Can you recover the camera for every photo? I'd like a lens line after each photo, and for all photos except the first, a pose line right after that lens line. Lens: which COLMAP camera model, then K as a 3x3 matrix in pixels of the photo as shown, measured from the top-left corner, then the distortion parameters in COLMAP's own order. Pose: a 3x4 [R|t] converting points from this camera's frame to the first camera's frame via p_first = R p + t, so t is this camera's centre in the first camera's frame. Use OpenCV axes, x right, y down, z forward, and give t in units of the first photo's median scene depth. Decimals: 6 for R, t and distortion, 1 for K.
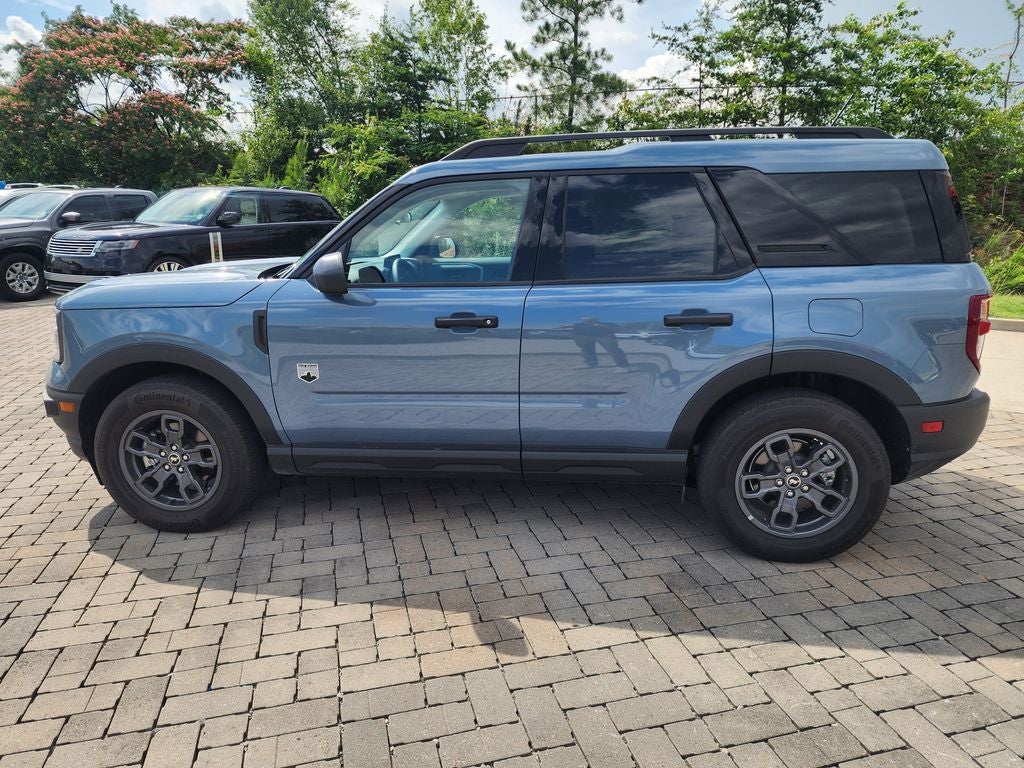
lens RADIAL K [[679.6, 0, 512.0], [0, 679.6, 384.0], [0, 0, 1]] dist [0.071060, -0.059688]
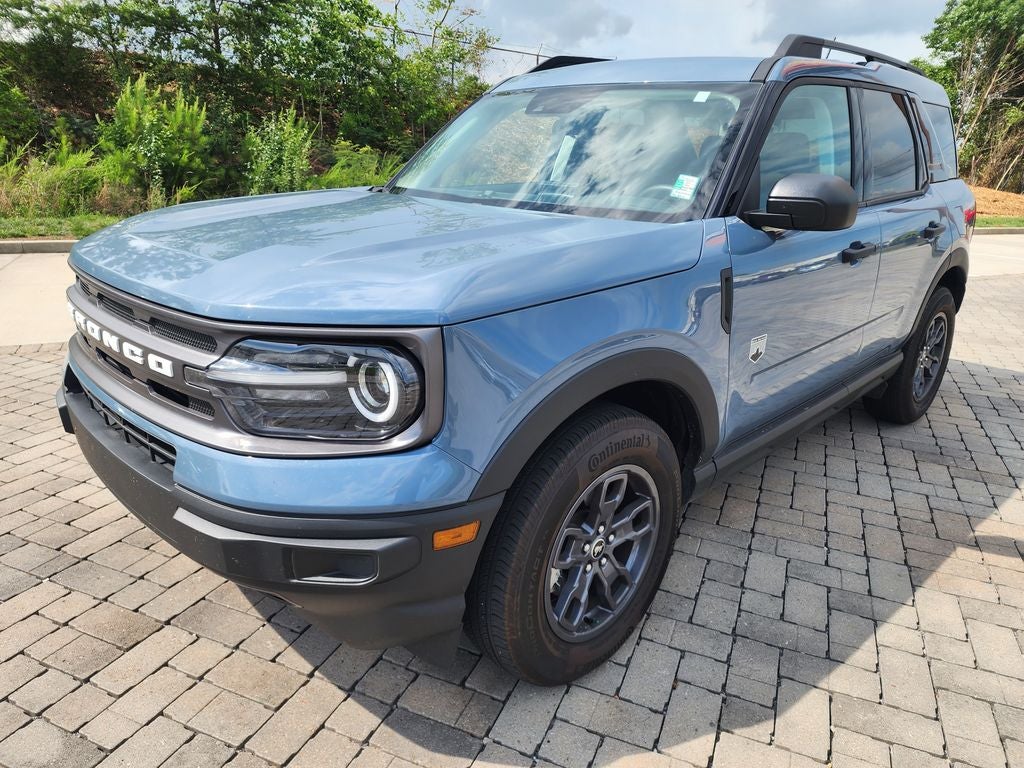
lens RADIAL K [[684.8, 0, 516.9], [0, 684.8, 386.2], [0, 0, 1]] dist [0.065603, -0.059046]
pose [[0.622383, -0.236077, 0.746262, -0.980897], [0.164908, 0.971579, 0.169822, -0.139426], [-0.765144, 0.017370, 0.643625, 0.716666]]
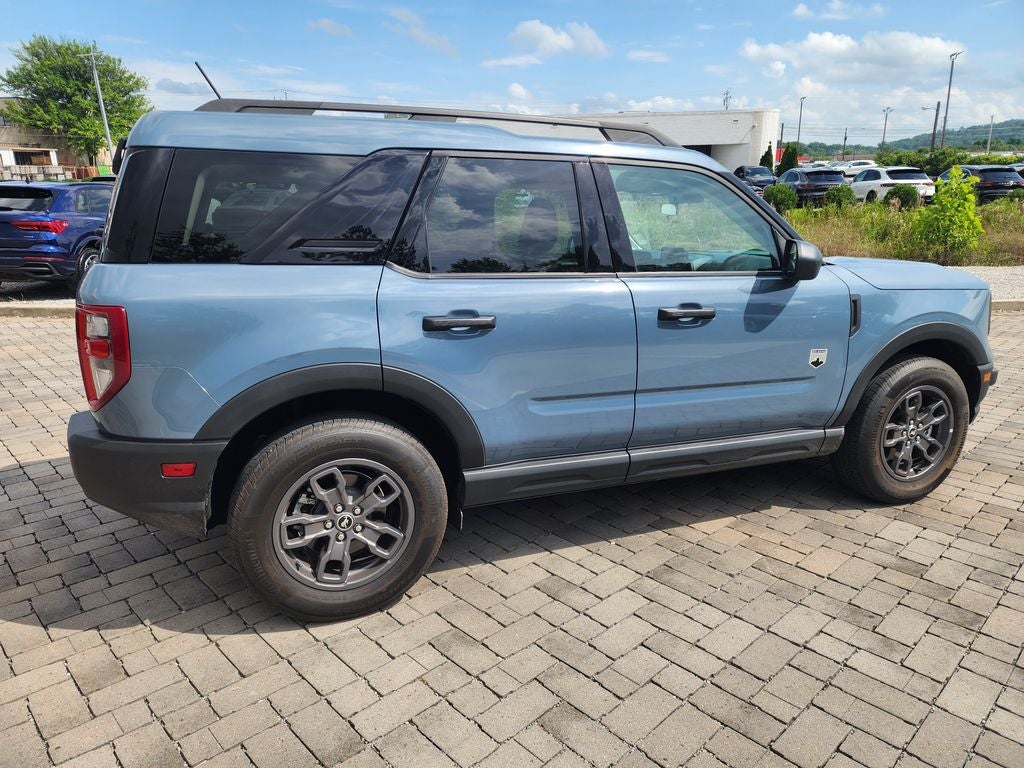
lens RADIAL K [[684.8, 0, 516.9], [0, 684.8, 386.2], [0, 0, 1]] dist [0.065603, -0.059046]
pose [[-0.875192, 0.121342, -0.468310, 0.642556], [-0.114899, 0.888197, 0.444865, -0.531602], [0.469932, 0.443151, -0.763401, 2.169690]]
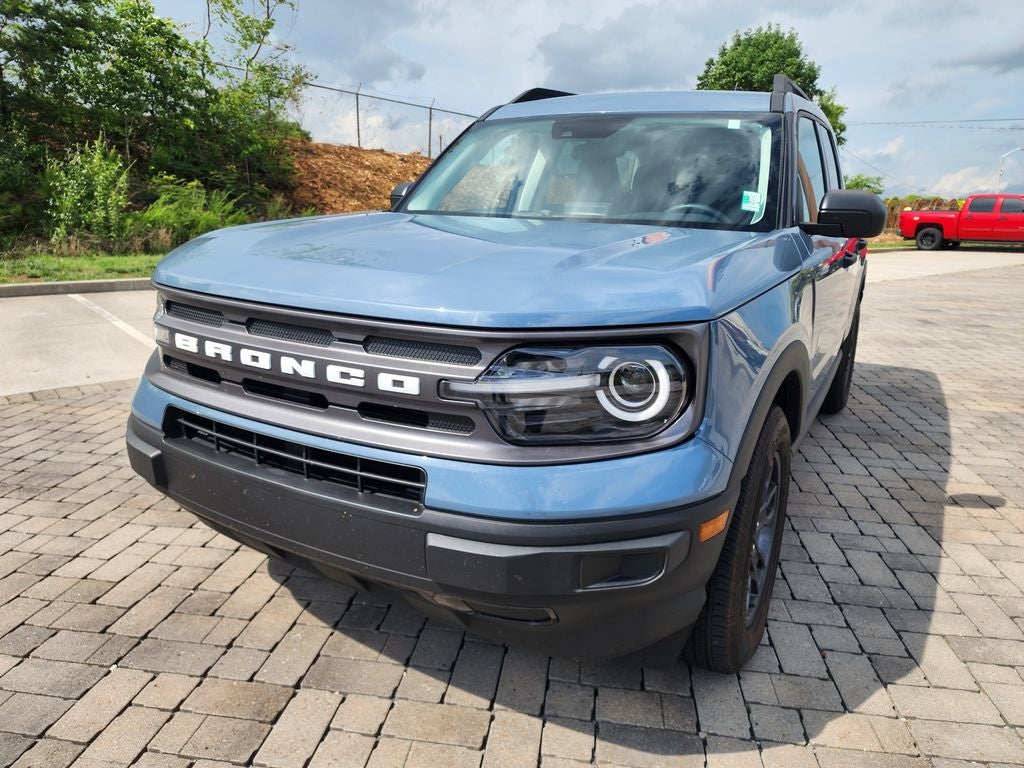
lens RADIAL K [[684.8, 0, 516.9], [0, 684.8, 386.2], [0, 0, 1]] dist [0.065603, -0.059046]
pose [[0.390409, -0.235338, 0.890055, -1.142161], [0.200586, 0.965295, 0.167248, -0.170080], [-0.898525, 0.113237, 0.424065, 0.963741]]
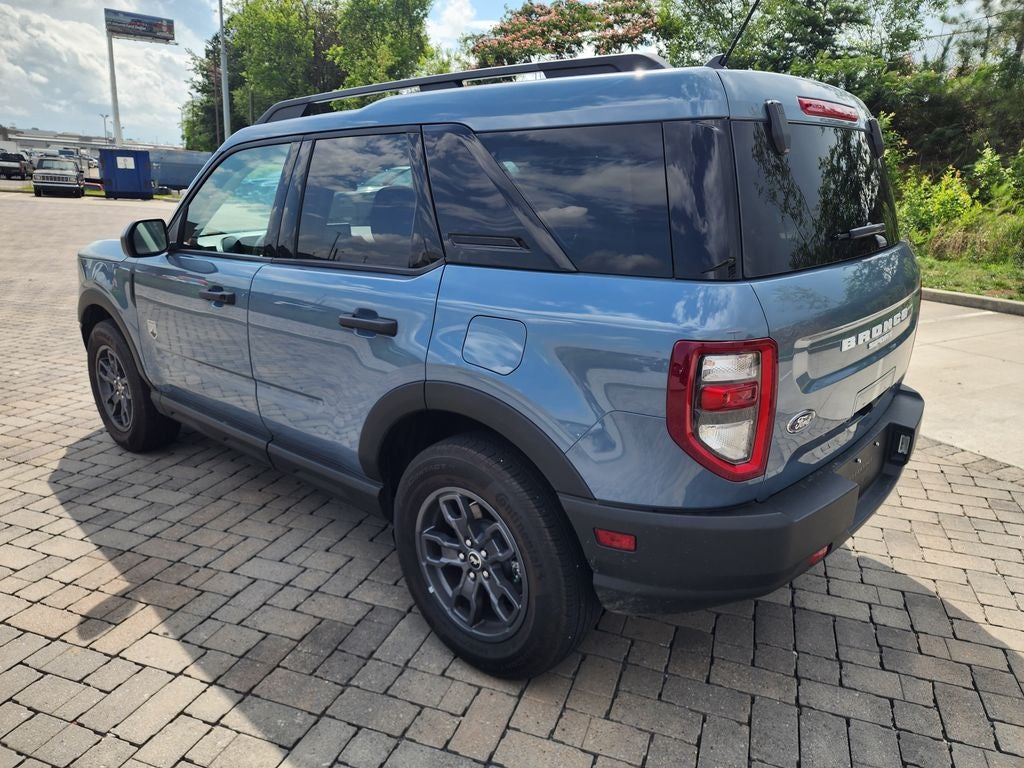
lens RADIAL K [[684.8, 0, 516.9], [0, 684.8, 386.2], [0, 0, 1]] dist [0.065603, -0.059046]
pose [[0.819399, 0.169632, -0.547550, 0.779039], [-0.143903, 0.985494, 0.089960, -0.107543], [0.554867, 0.005081, 0.831923, 0.397245]]
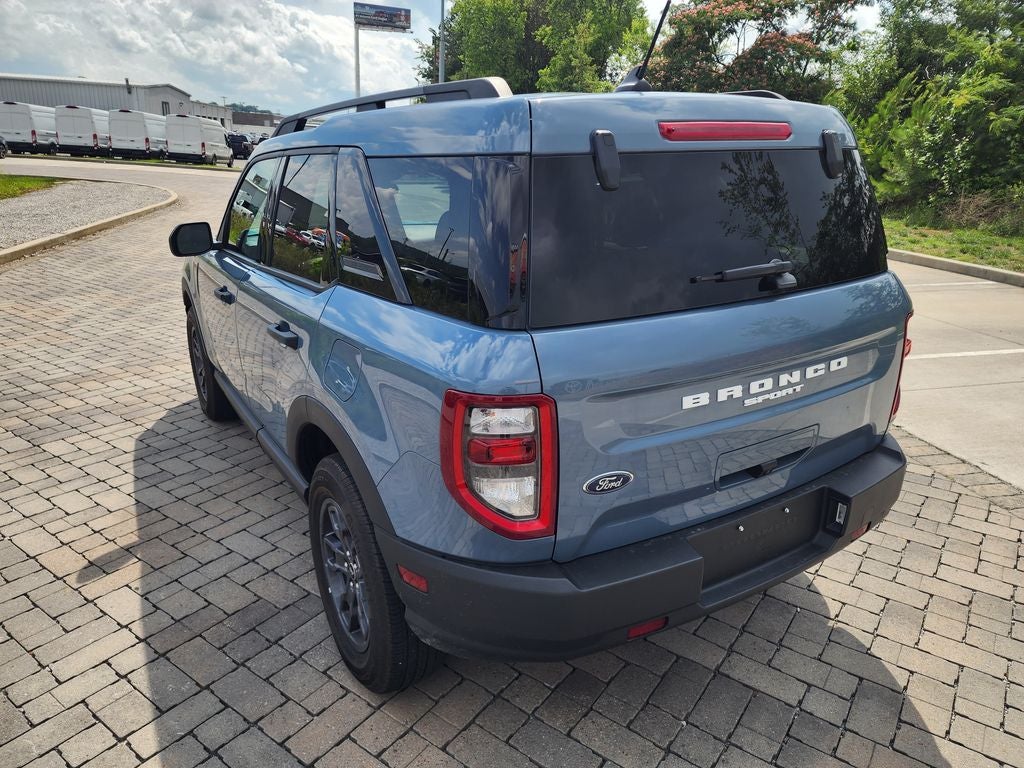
lens RADIAL K [[682.1, 0, 513.9], [0, 682.1, 386.6], [0, 0, 1]] dist [0.064153, -0.054234]
pose [[0.620811, 0.249468, -0.743209, 0.986468], [-0.187687, 0.967745, 0.168060, -0.205864], [0.761162, 0.035157, 0.647609, 0.609078]]
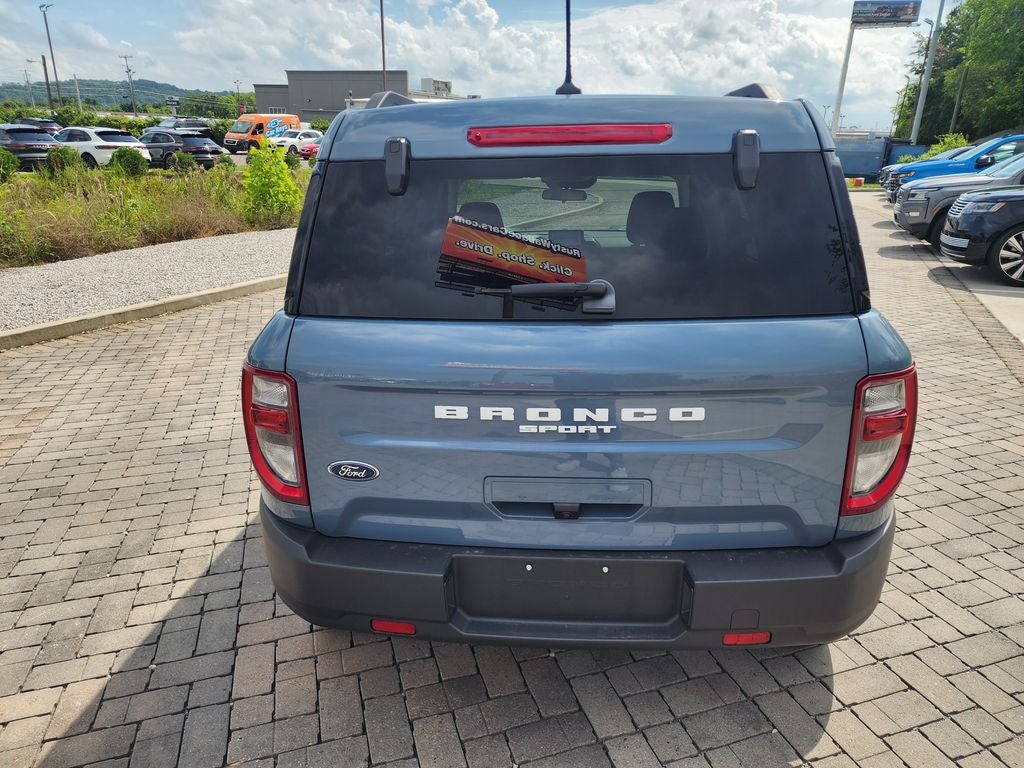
lens RADIAL K [[681.1, 0, 522.3], [0, 681.1, 379.9], [0, 0, 1]] dist [0.063600, -0.051518]
pose [[0.055804, 0.297567, -0.953069, 1.168498], [-0.233969, 0.931875, 0.277250, -0.311396], [0.970641, 0.207517, 0.121624, 1.052283]]
